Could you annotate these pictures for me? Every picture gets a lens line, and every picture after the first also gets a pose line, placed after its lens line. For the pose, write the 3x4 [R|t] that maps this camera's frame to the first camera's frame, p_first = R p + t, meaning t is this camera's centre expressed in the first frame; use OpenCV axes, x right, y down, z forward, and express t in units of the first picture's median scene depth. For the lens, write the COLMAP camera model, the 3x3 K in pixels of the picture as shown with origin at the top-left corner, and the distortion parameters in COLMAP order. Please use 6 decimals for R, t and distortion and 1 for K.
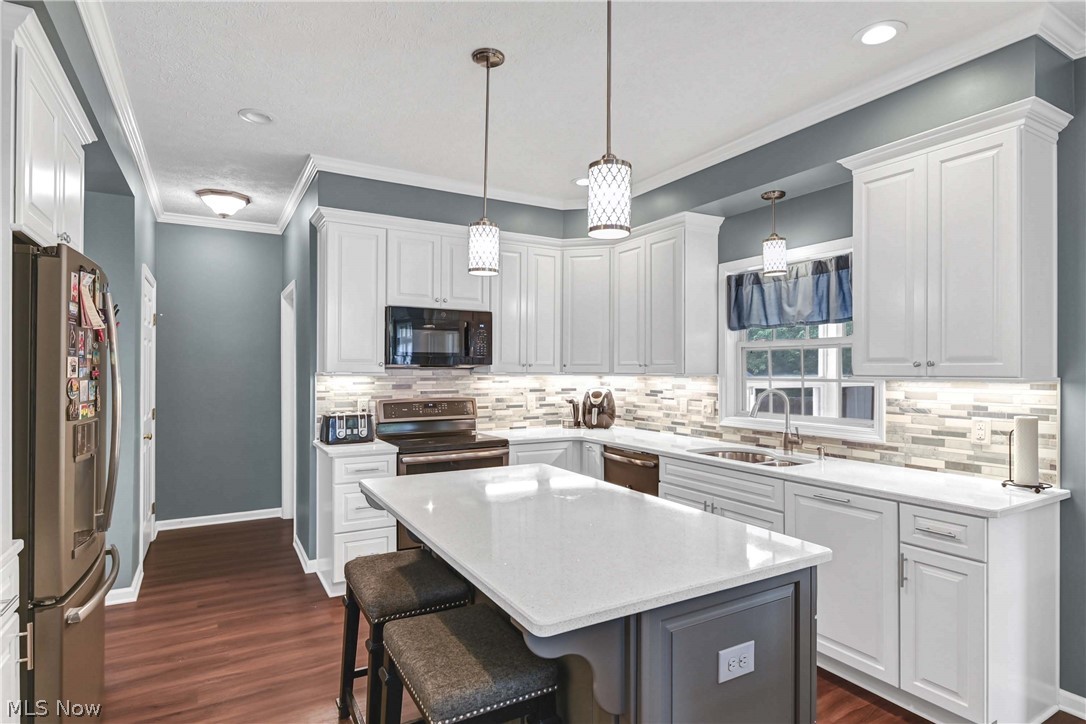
lens RADIAL K [[566.7, 0, 537.1], [0, 566.7, 367.6], [0, 0, 1]] dist [-0.002616, -0.006790]
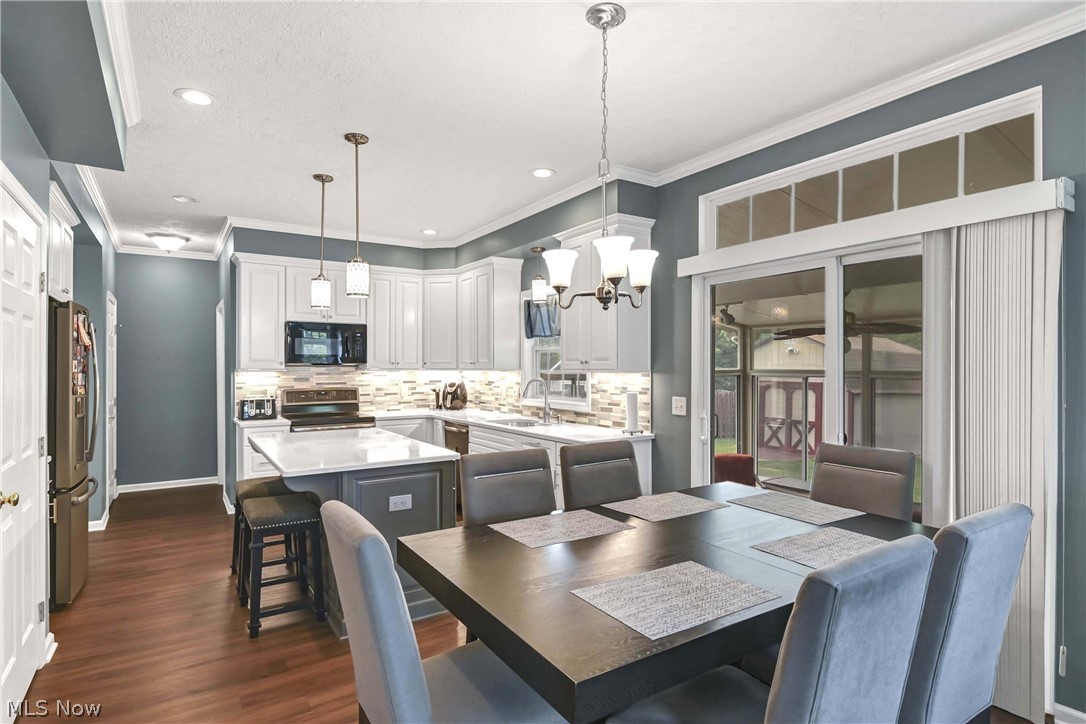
lens RADIAL K [[566.7, 0, 517.5], [0, 566.7, 365.2], [0, 0, 1]] dist [-0.002616, -0.006790]
pose [[0.999577, -0.004423, 0.028749, 0.262149], [0.004400, 0.999990, 0.000870, 0.000546], [-0.028752, -0.000744, 0.999586, -0.407618]]
